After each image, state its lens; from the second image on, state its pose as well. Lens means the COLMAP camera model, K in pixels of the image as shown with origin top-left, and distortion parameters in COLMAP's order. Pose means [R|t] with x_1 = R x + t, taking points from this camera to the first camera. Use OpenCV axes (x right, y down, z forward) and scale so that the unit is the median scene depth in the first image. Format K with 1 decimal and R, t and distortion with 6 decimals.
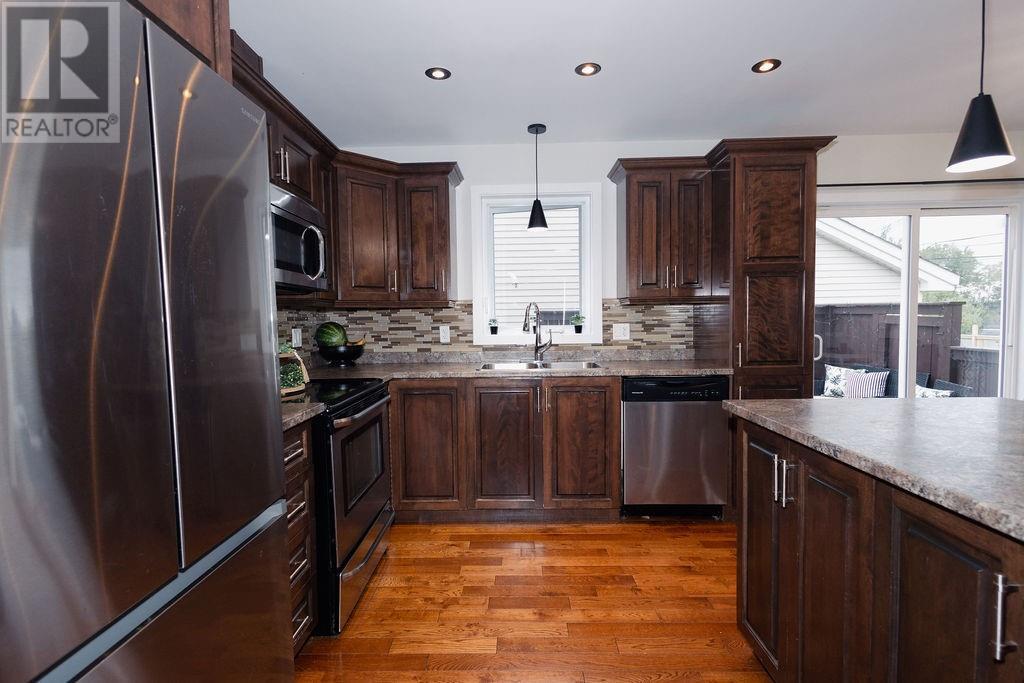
lens RADIAL K [[495.2, 0, 512.0], [0, 495.2, 341.5], [0, 0, 1]] dist [0.014354, -0.000262]
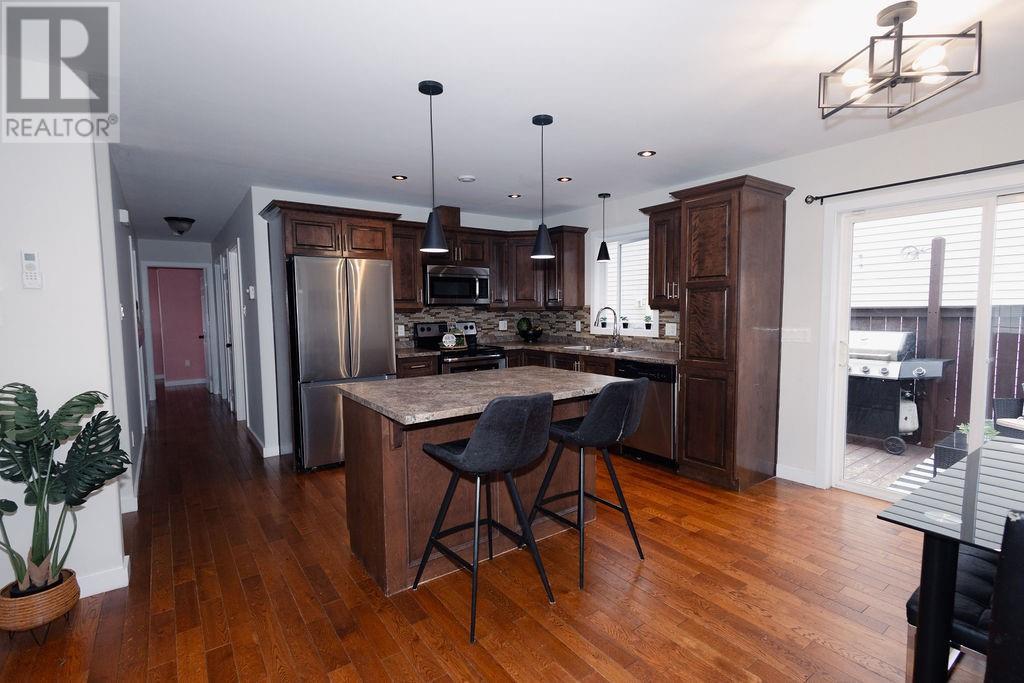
lens RADIAL K [[480.7, 0, 513.8], [0, 480.7, 343.4], [0, 0, 1]] dist [0.006704, 0.000130]
pose [[0.603214, 0.066777, -0.794779, 1.106428], [-0.035804, 0.997752, 0.056656, -0.045232], [0.796775, -0.005719, 0.604248, -0.132756]]
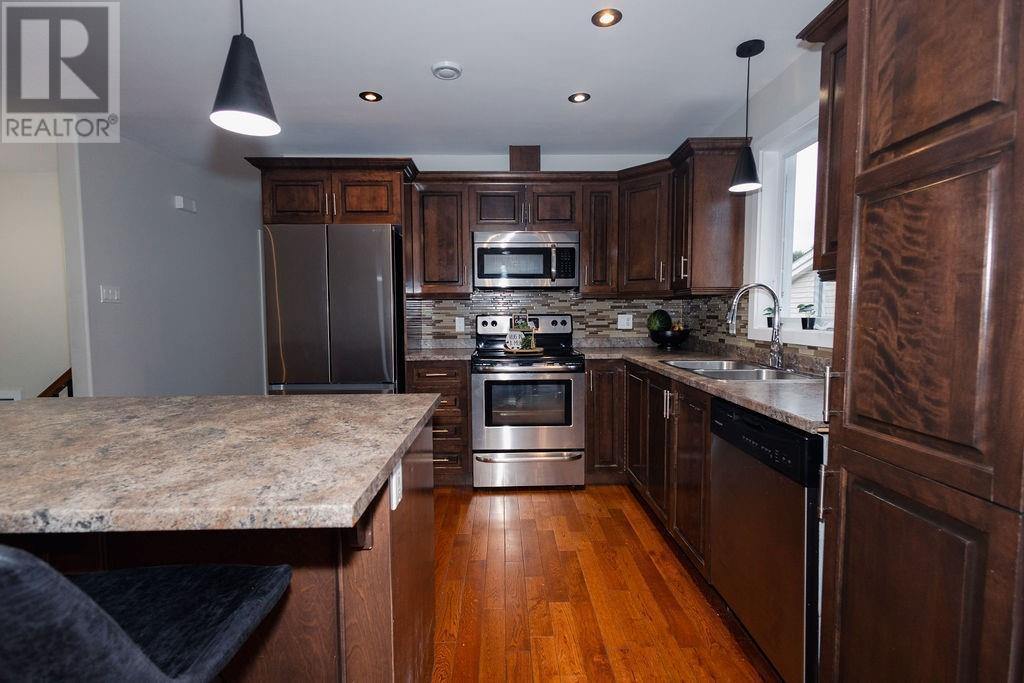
lens RADIAL K [[472.1, 0, 510.0], [0, 472.1, 343.2], [0, 0, 1]] dist [0.010136, -0.000402]
pose [[0.031962, 0.079082, -0.996356, 0.778405], [-0.042752, 0.996061, 0.077687, -0.033595], [0.998574, 0.040114, 0.035217, 0.639791]]
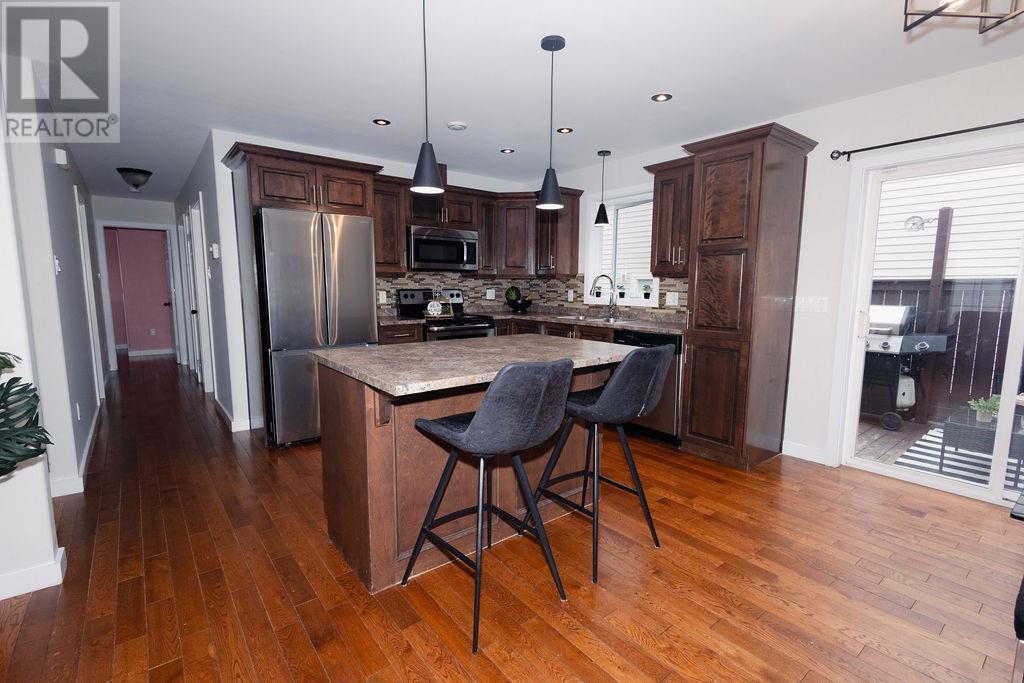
lens RADIAL K [[472.1, 0, 510.0], [0, 472.1, 343.2], [0, 0, 1]] dist [0.010136, -0.000402]
pose [[0.633507, 0.112964, -0.765446, 0.988904], [-0.050244, 0.993203, 0.104993, -0.014528], [0.772104, -0.028055, 0.634877, -0.091588]]
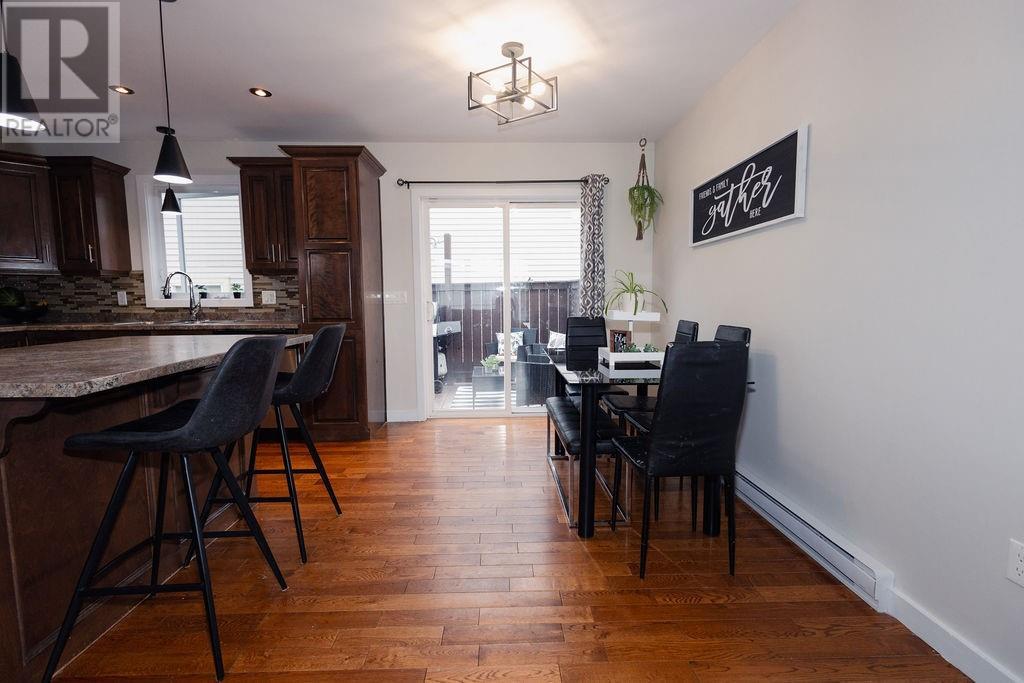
lens RADIAL K [[472.1, 0, 510.0], [0, 472.1, 343.2], [0, 0, 1]] dist [0.010136, -0.000402]
pose [[0.999020, 0.002895, 0.044165, 0.858820], [-0.005082, 0.998762, 0.049483, 0.036826], [-0.043967, -0.049659, 0.997798, -0.244333]]
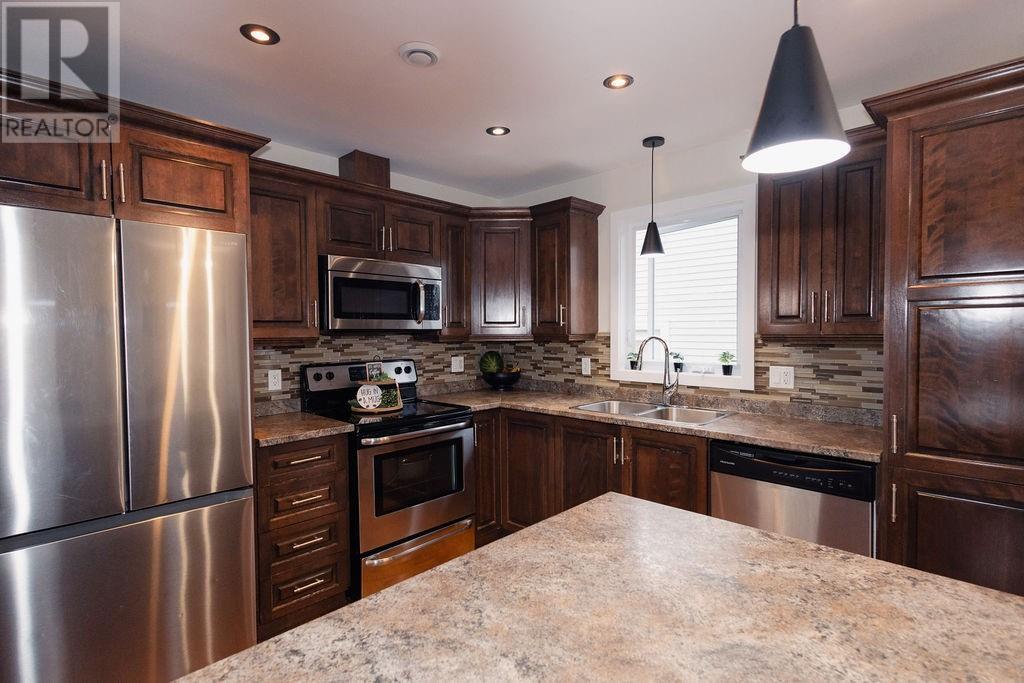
lens RADIAL K [[500.1, 0, 510.1], [0, 500.1, 344.8], [0, 0, 1]] dist [0.010599, -0.000119]
pose [[0.729975, 0.029714, -0.682827, 0.484852], [-0.035686, 0.999349, 0.005338, -0.064577], [0.682541, 0.020471, 0.730560, 0.184169]]
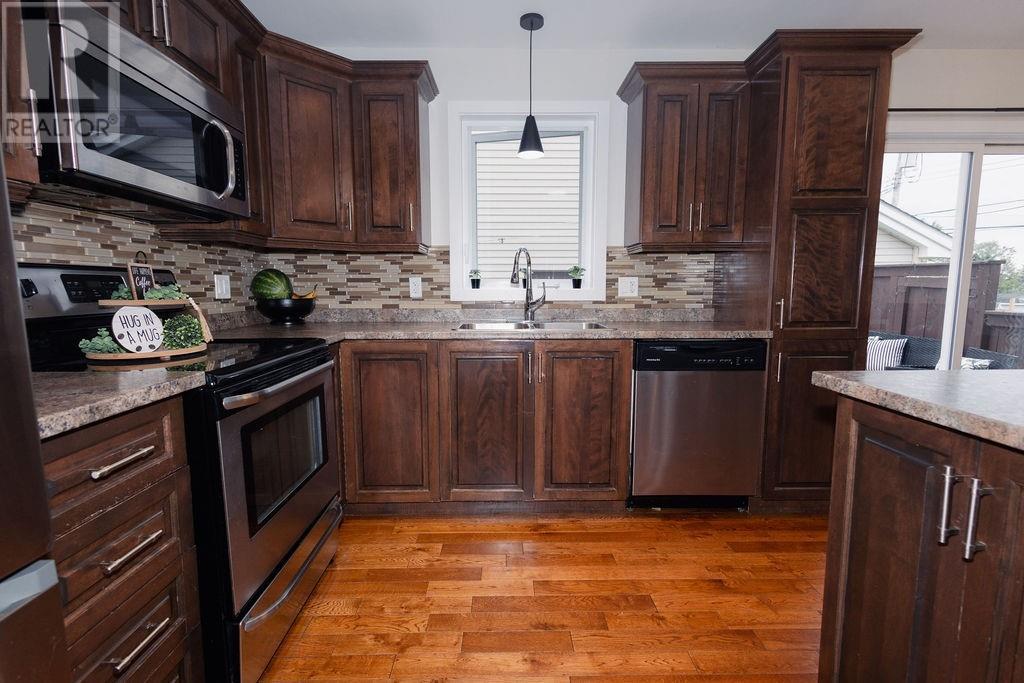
lens RADIAL K [[475.7, 0, 512.0], [0, 475.7, 341.5], [0, 0, 1]] dist [0.007357, 0.000190]
pose [[0.999433, 0.009157, 0.032399, -0.000257], [-0.011261, 0.997796, 0.065388, 0.023947], [-0.031729, -0.065716, 0.997334, 0.221607]]
